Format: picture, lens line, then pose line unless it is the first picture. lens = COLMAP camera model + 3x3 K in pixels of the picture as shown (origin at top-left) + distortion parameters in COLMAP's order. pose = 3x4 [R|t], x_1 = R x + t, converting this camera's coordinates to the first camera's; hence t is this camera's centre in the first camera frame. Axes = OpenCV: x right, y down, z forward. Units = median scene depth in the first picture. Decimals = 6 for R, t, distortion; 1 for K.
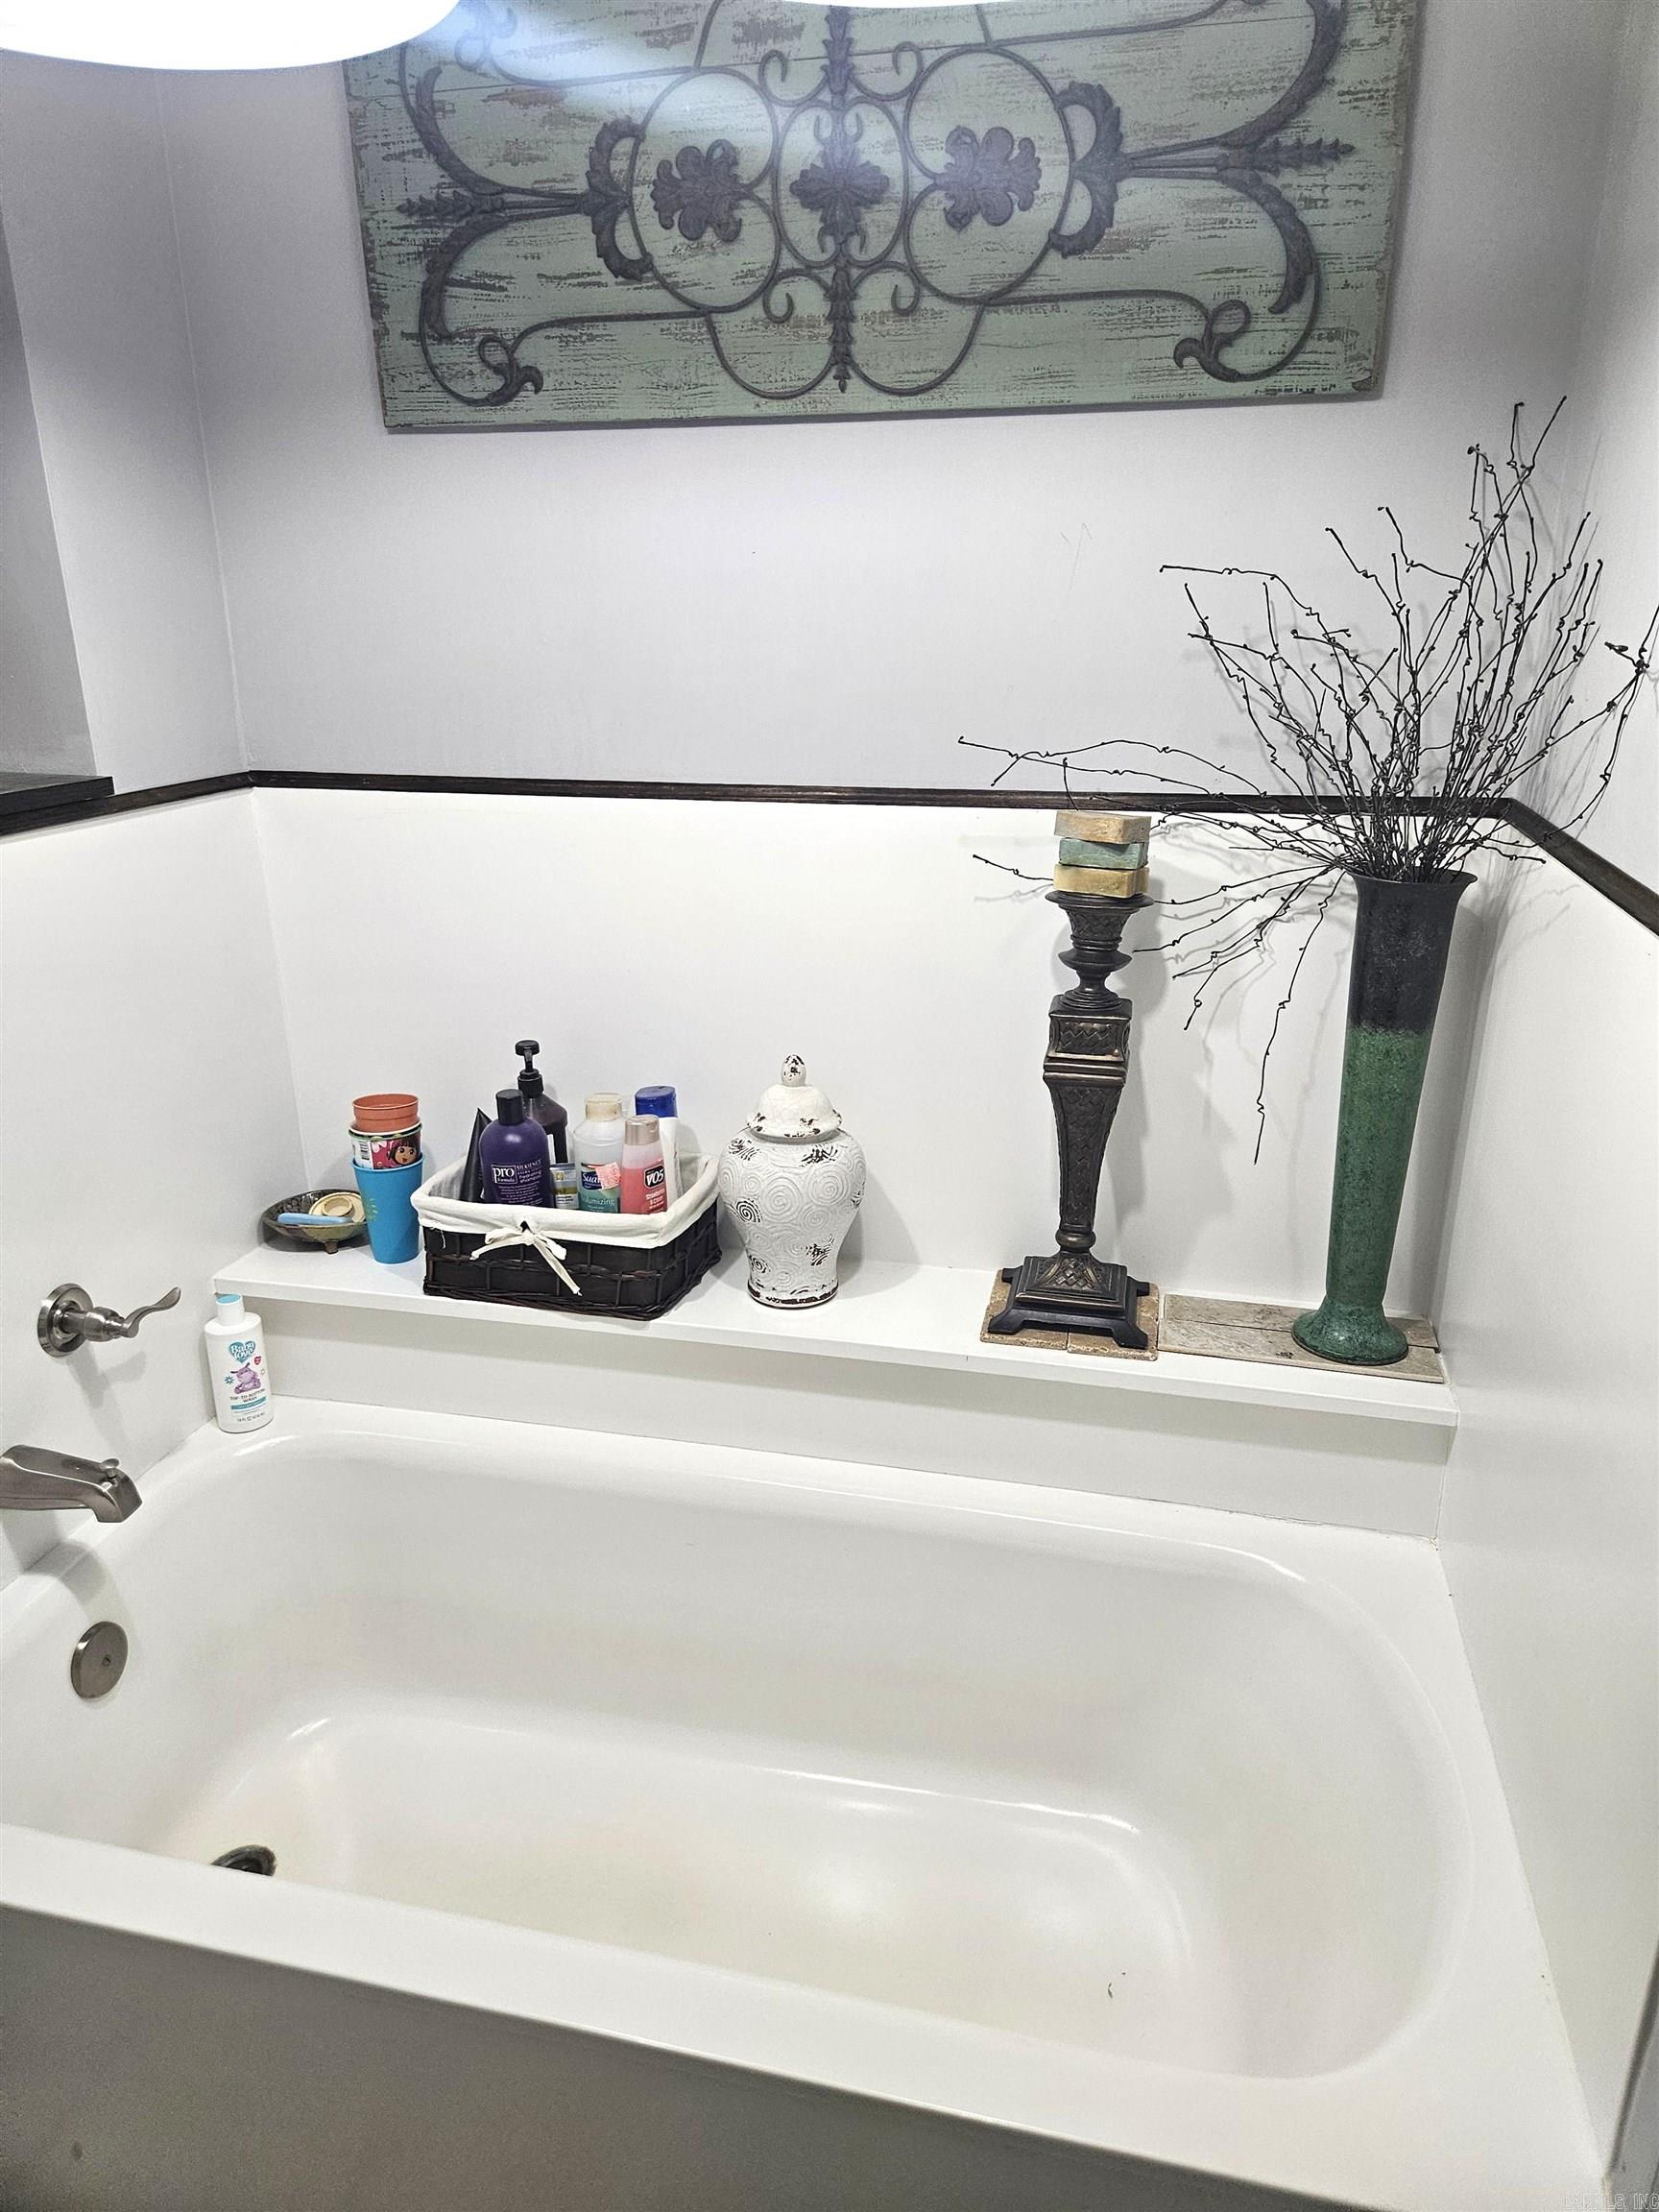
lens RADIAL K [[1487.1, 0, 830.1], [0, 1487.1, 1117.5], [0, 0, 1]] dist [0.044453, -0.010333]
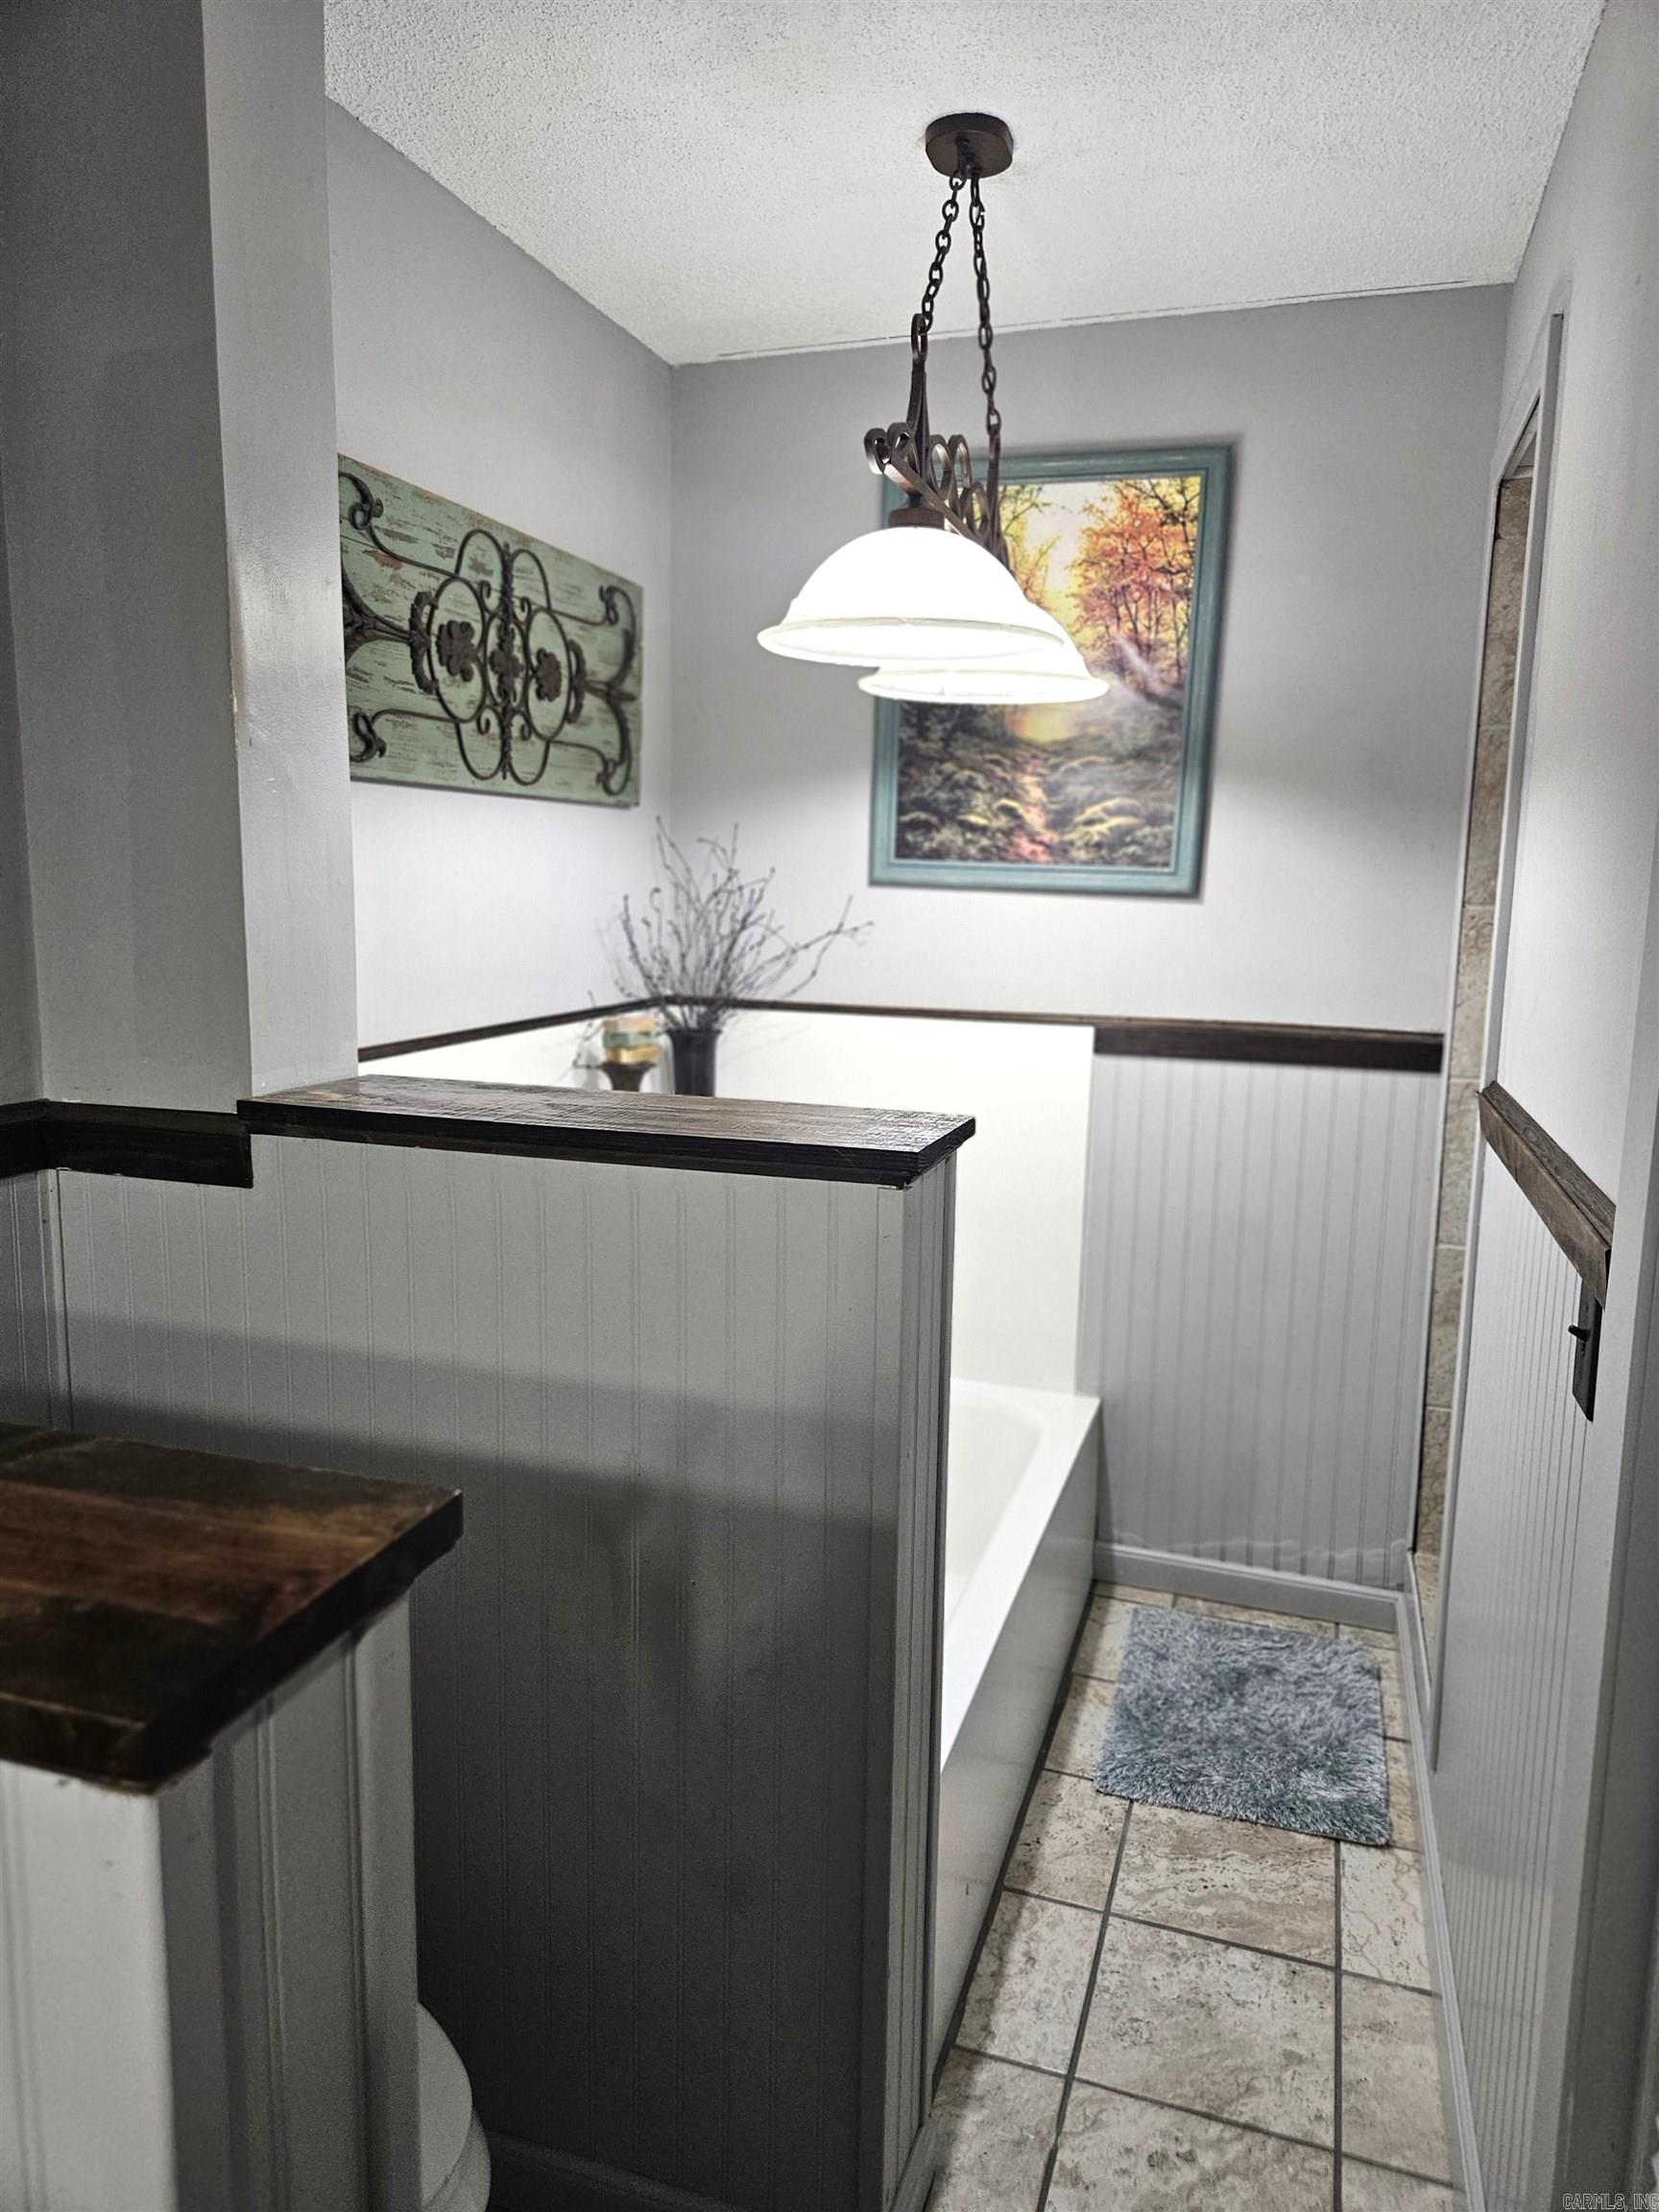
lens RADIAL K [[1487.1, 0, 831.7], [0, 1487.1, 1103.4], [0, 0, 1]] dist [0.044453, -0.010333]
pose [[0.083876, -0.144030, 0.986012, -1.552306], [0.316290, 0.942179, 0.110722, -0.234653], [-0.944947, 0.302579, 0.124581, 0.596278]]
